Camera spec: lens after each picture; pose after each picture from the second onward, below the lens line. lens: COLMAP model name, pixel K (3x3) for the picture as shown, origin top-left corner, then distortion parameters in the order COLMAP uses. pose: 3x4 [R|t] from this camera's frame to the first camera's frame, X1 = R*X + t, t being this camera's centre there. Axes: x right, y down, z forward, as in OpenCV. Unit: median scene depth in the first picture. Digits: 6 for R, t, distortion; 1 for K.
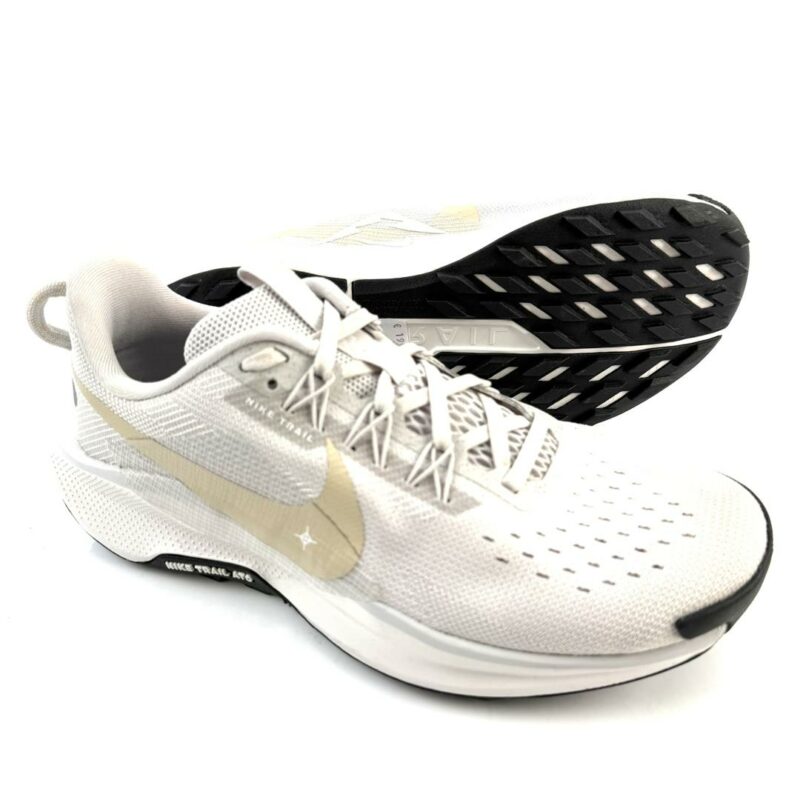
lens RADIAL K [[762.9, 0, 401.4], [0, 762.9, 400.0], [0, 0, 1]] dist [0.165424, -0.510440]
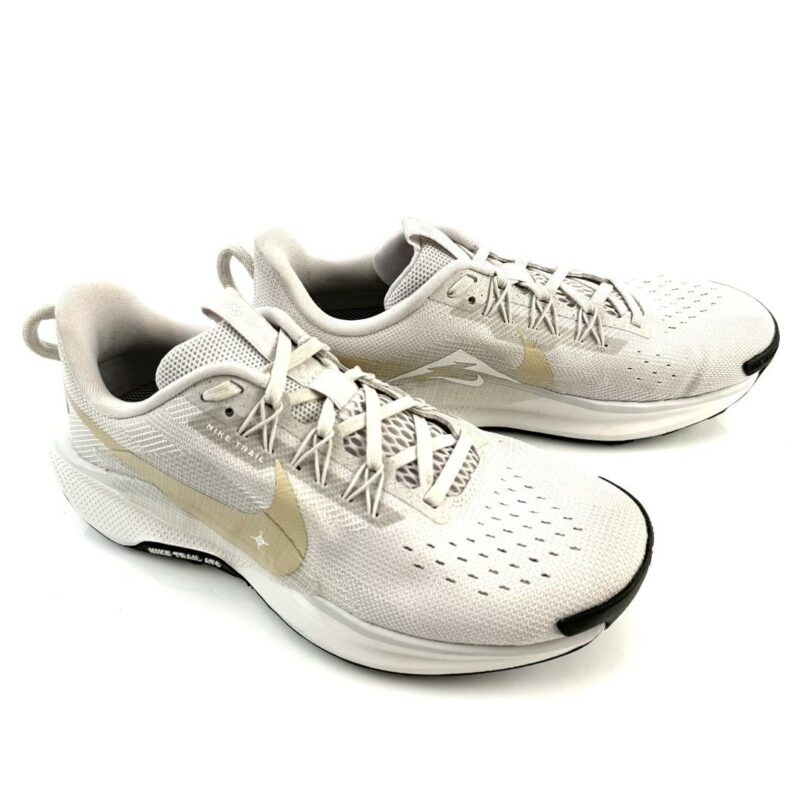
lens RADIAL K [[762.9, 0, 401.4], [0, 762.9, 400.0], [0, 0, 1]] dist [0.165424, -0.510440]
pose [[0.999669, 0.011974, -0.022783, 0.119586], [-0.009482, 0.994270, 0.106479, -0.165582], [0.023927, -0.106227, 0.994054, -0.154209]]
